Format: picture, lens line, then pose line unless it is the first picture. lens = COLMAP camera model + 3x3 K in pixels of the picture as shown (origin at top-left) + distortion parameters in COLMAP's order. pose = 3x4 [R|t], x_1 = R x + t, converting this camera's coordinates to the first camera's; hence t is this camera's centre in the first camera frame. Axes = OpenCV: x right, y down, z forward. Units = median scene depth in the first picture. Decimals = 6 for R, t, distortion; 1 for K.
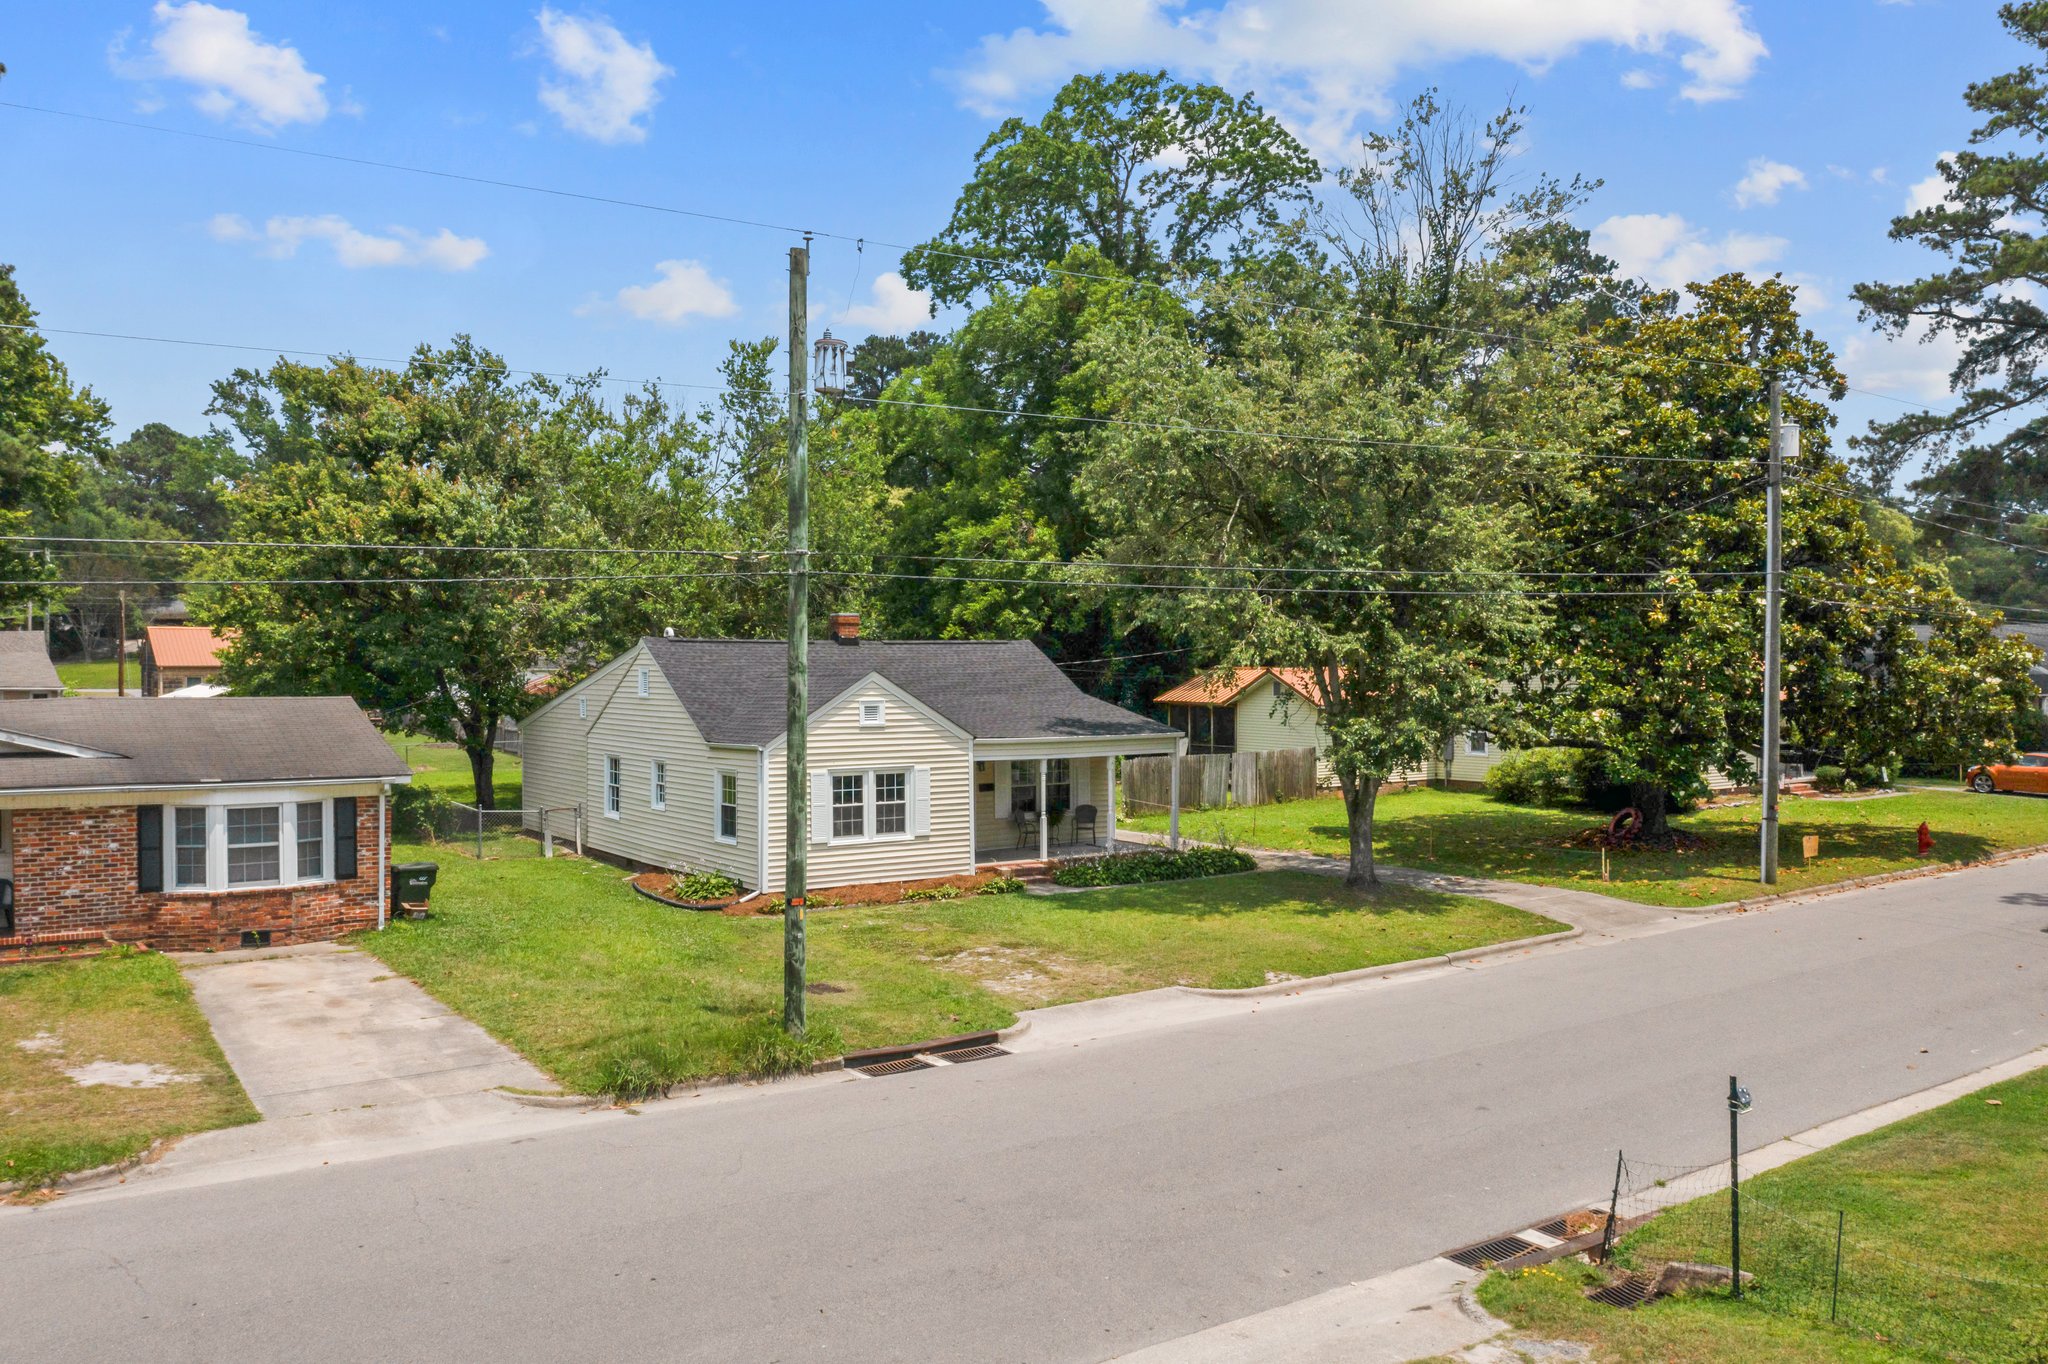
lens RADIAL K [[1604.0, 0, 1014.6], [0, 1604.0, 677.2], [0, 0, 1]] dist [-0.030256, 0.000552]
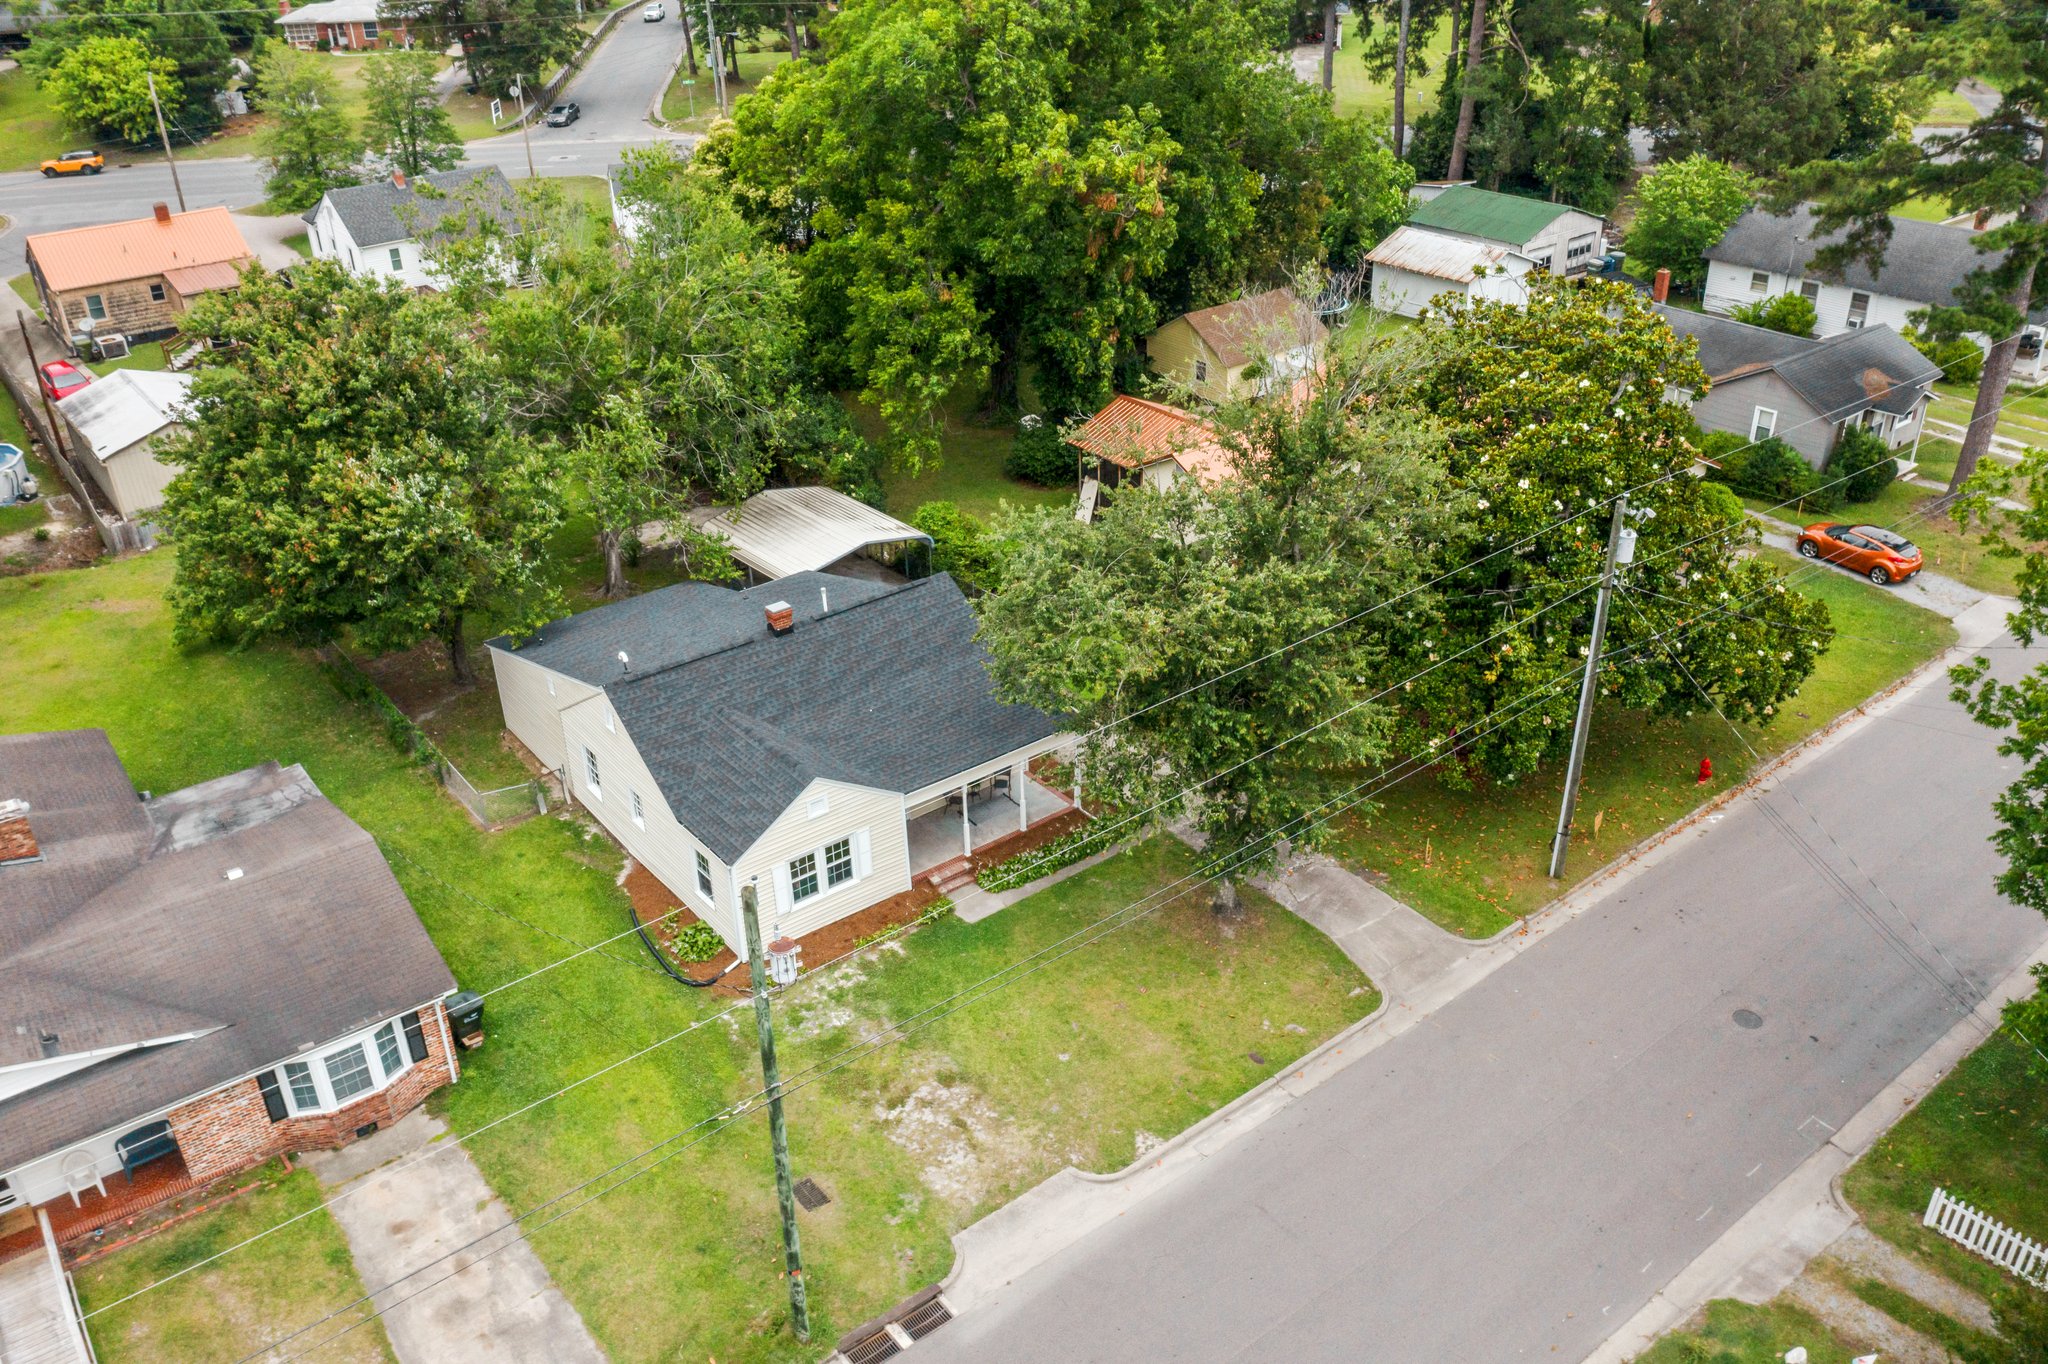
lens RADIAL K [[1602.7, 0, 1024.0], [0, 1602.7, 682.0], [0, 0, 1]] dist [-0.046657, 0.002159]
pose [[0.998283, -0.045448, 0.036965, 0.026156], [0.022752, 0.882232, 0.470265, -0.684664], [-0.053984, -0.468616, 0.881751, -0.001031]]
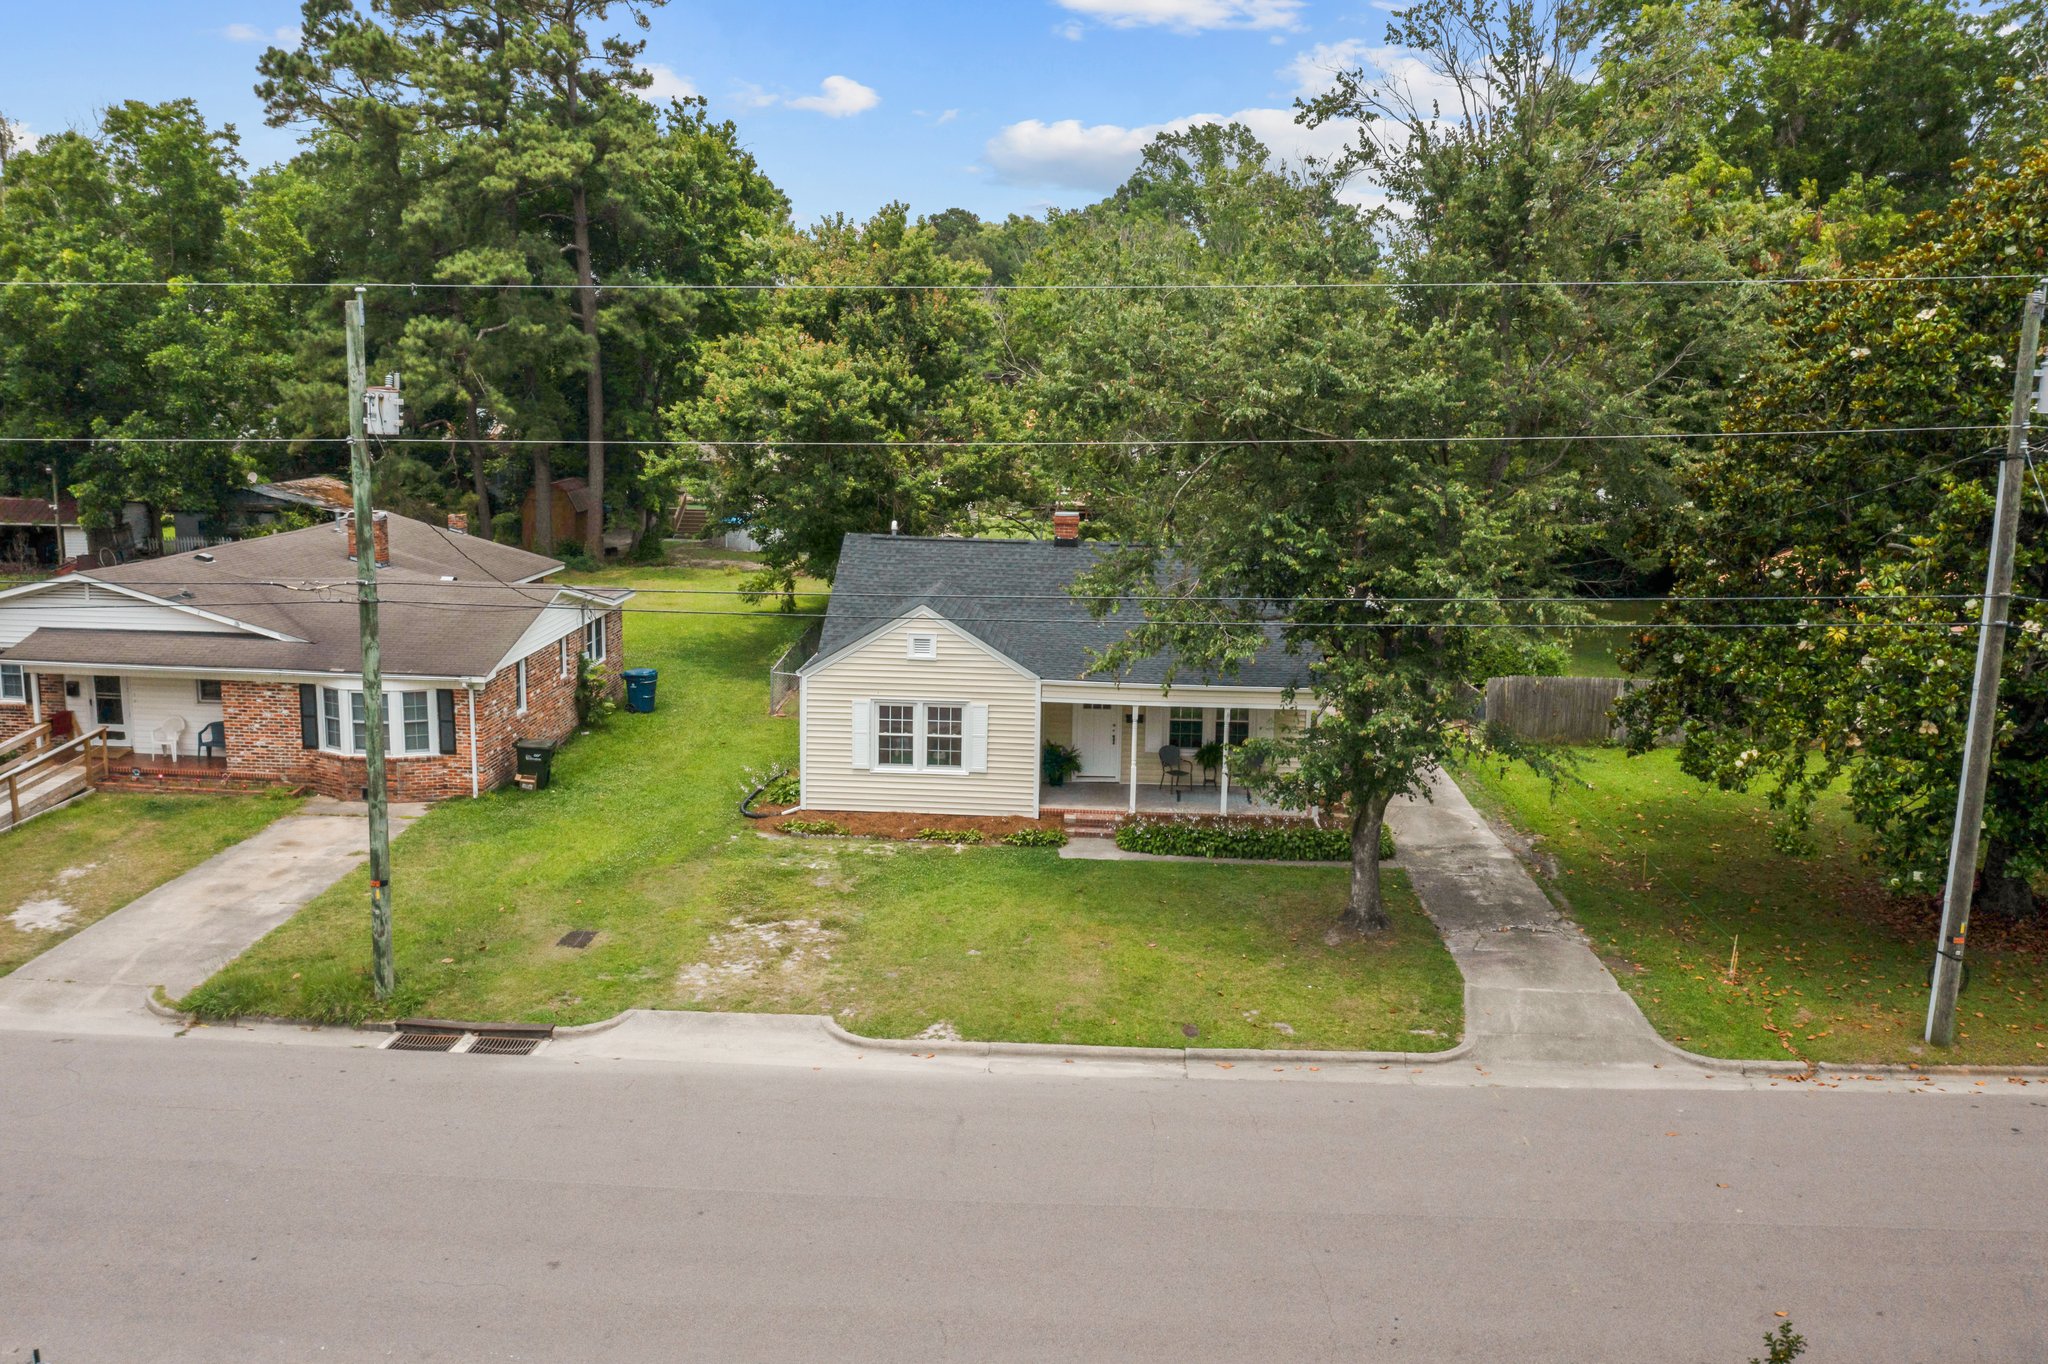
lens RADIAL K [[1667.7, 0, 1024.0], [0, 1667.7, 682.0], [0, 0, 1]] dist [-0.037054, -0.001863]
pose [[0.792175, 0.129159, -0.596470, 0.649342], [-0.026132, 0.983631, 0.178289, -0.158298], [0.609734, -0.125649, 0.782583, 0.262464]]
